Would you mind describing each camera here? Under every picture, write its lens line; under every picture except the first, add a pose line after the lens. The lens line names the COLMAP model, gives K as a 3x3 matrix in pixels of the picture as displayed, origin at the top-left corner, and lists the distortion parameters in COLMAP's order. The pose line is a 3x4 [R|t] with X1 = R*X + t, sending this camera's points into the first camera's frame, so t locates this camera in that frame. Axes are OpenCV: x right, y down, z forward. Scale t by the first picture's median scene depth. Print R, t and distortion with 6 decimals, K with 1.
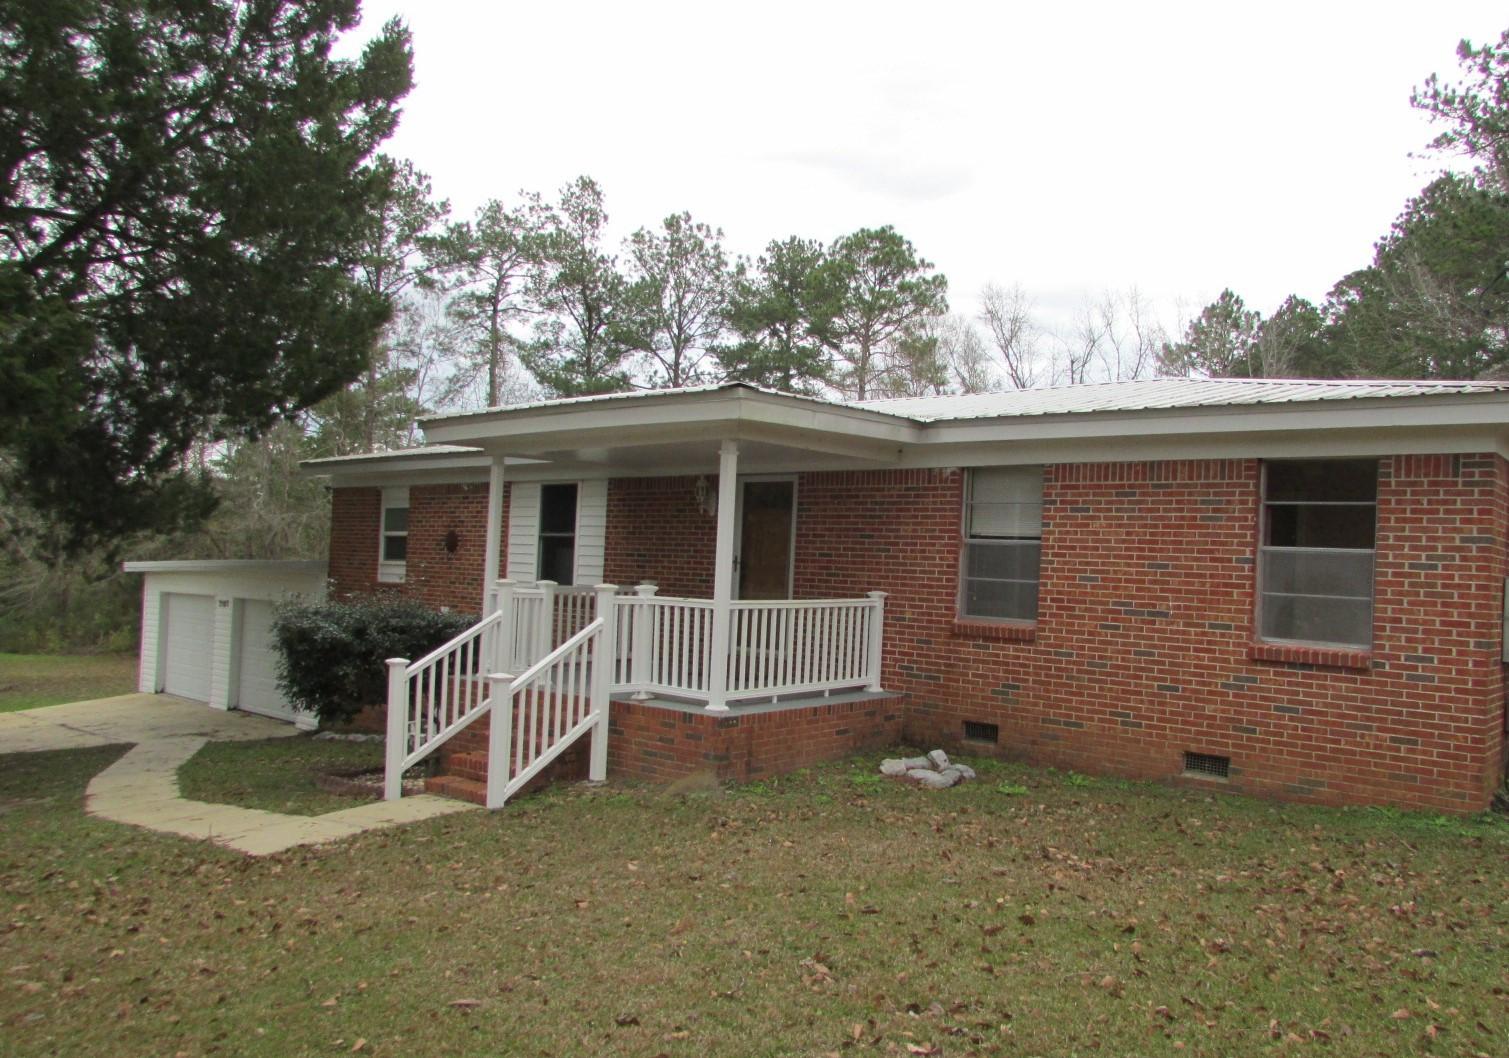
lens RADIAL K [[1141.0, 0, 754.5], [0, 1141.0, 529.0], [0, 0, 1]] dist [0.001187, 0.001141]
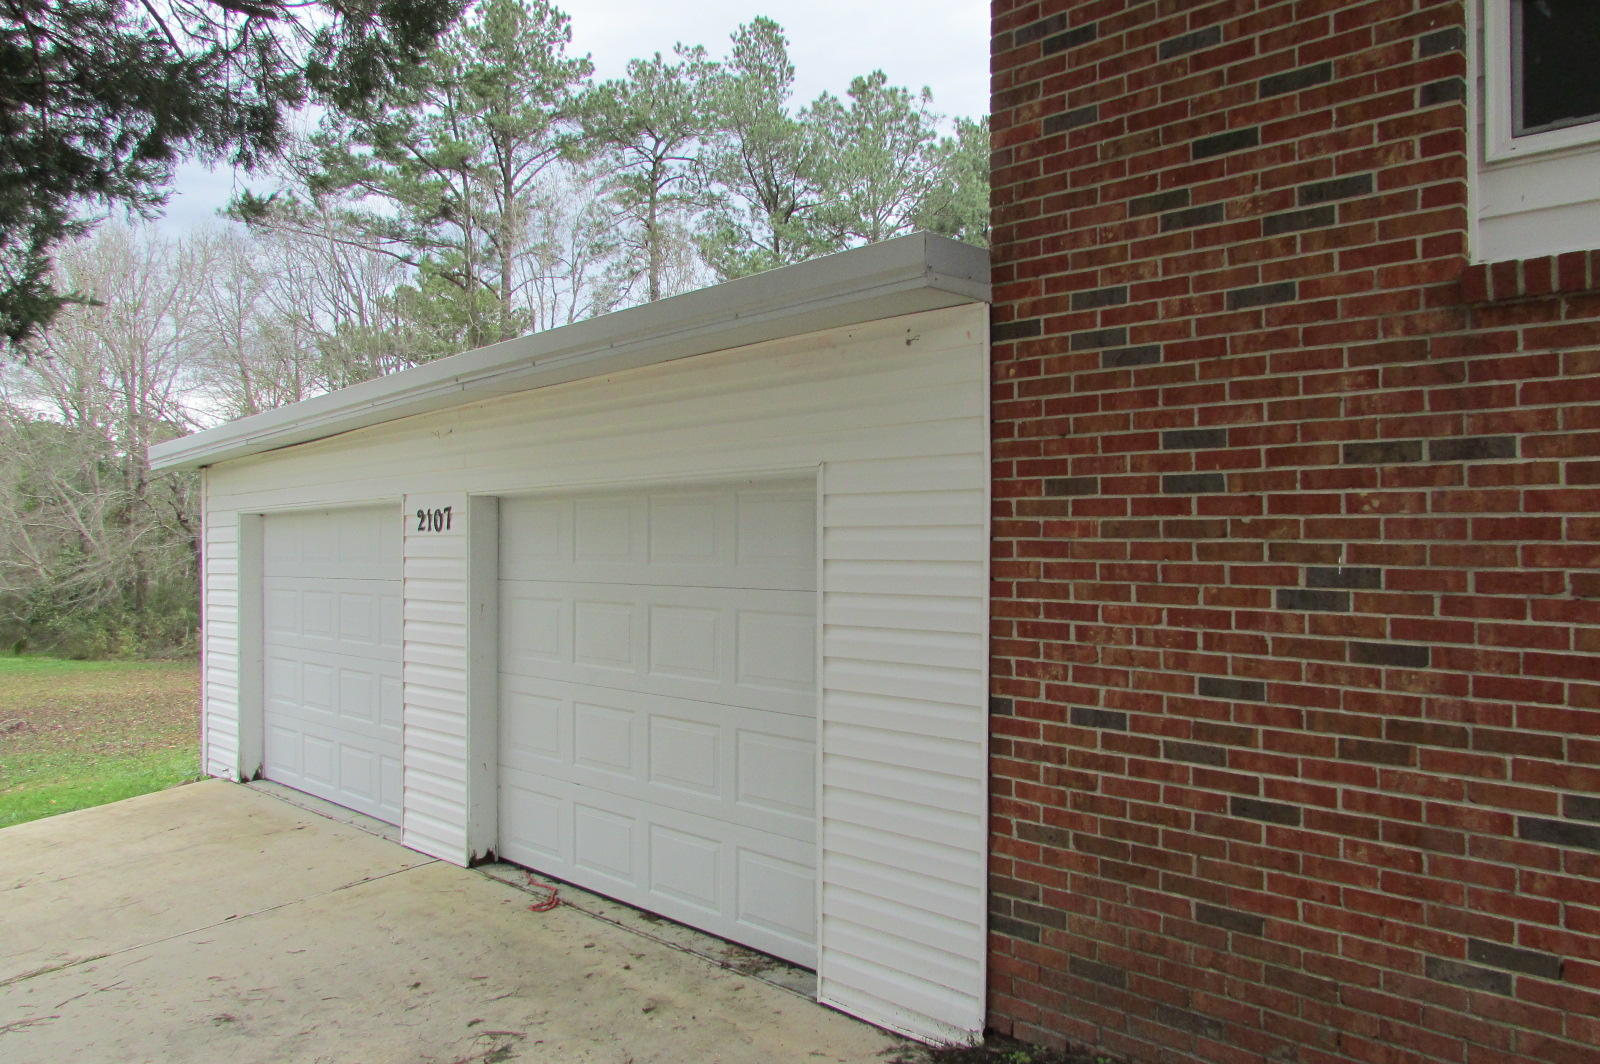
lens RADIAL K [[1137.0, 0, 800.0], [0, 1137.0, 532.0], [0, 0, 1]] dist [0.001062, 0.035639]
pose [[0.998618, -0.041980, -0.031614, -0.116180], [0.042791, 0.998760, 0.025437, 0.020996], [0.030507, -0.026755, 0.999176, 0.226016]]
